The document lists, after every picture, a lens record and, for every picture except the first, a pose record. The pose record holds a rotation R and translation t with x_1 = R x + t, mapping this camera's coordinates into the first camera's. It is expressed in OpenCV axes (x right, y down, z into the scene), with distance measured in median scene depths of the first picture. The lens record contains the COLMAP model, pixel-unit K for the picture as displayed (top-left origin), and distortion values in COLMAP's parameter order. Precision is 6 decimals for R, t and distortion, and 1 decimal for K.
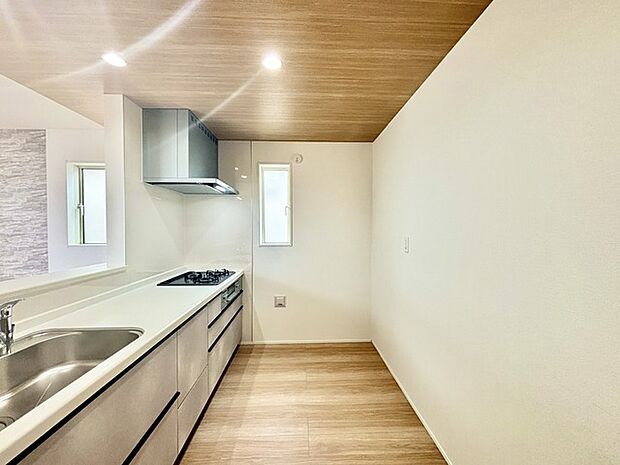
lens RADIAL K [[250.9, 0, 309.8], [0, 250.9, 230.5], [0, 0, 1]] dist [0.004417, -0.001585]
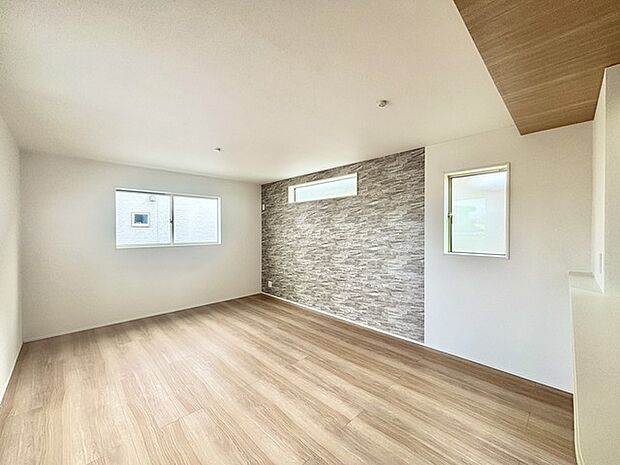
lens RADIAL K [[250.9, 0, 307.8], [0, 250.9, 232.3], [0, 0, 1]] dist [0.004417, -0.001585]
pose [[0.673817, 0.001289, -0.738897, -0.632758], [-0.014226, 0.999836, -0.011229, -0.007747], [0.738762, 0.018078, 0.673724, -0.129792]]
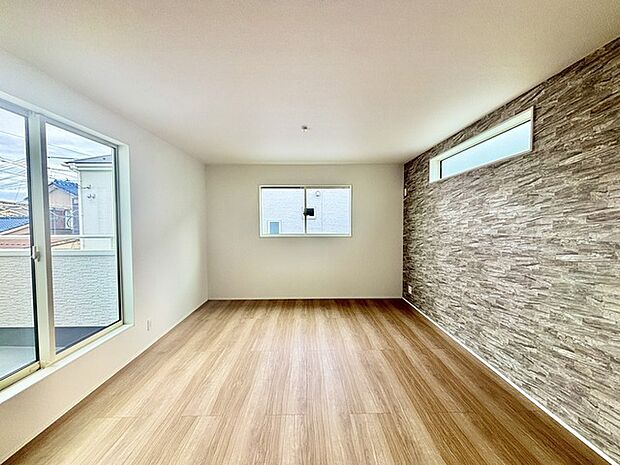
lens RADIAL K [[250.9, 0, 309.3], [0, 250.9, 232.2], [0, 0, 1]] dist [0.004417, -0.001585]
pose [[-0.020817, 0.034164, -0.999199, -0.743341], [-0.021656, 0.999166, 0.034614, -0.013526], [0.999549, 0.022359, -0.020060, 0.422049]]
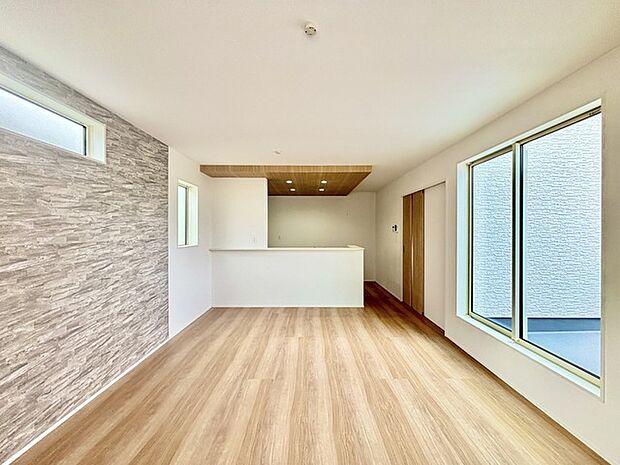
lens RADIAL K [[250.9, 0, 315.4], [0, 250.9, 232.7], [0, 0, 1]] dist [0.004417, -0.001585]
pose [[-0.000013, -0.008608, 0.999963, -2.384023], [0.011845, 0.999893, 0.008607, -0.015340], [-0.999930, 0.011844, 0.000088, 0.378407]]
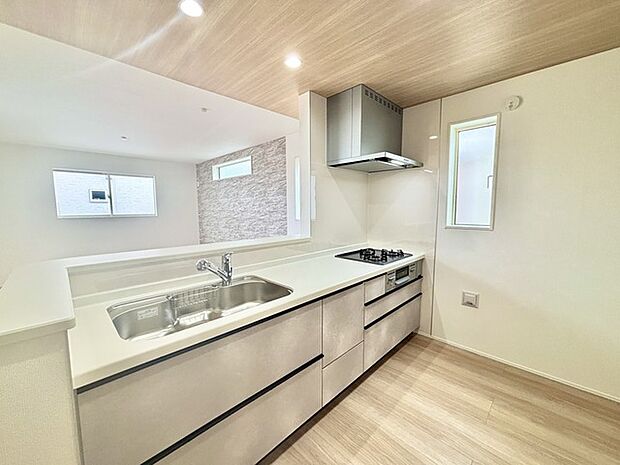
lens RADIAL K [[250.9, 0, 310.8], [0, 250.9, 231.3], [0, 0, 1]] dist [0.004417, -0.001585]
pose [[0.686245, 0.065492, -0.724416, 0.106688], [-0.003455, 0.996220, 0.086792, 0.004795], [0.727362, -0.057058, 0.683877, 0.124462]]
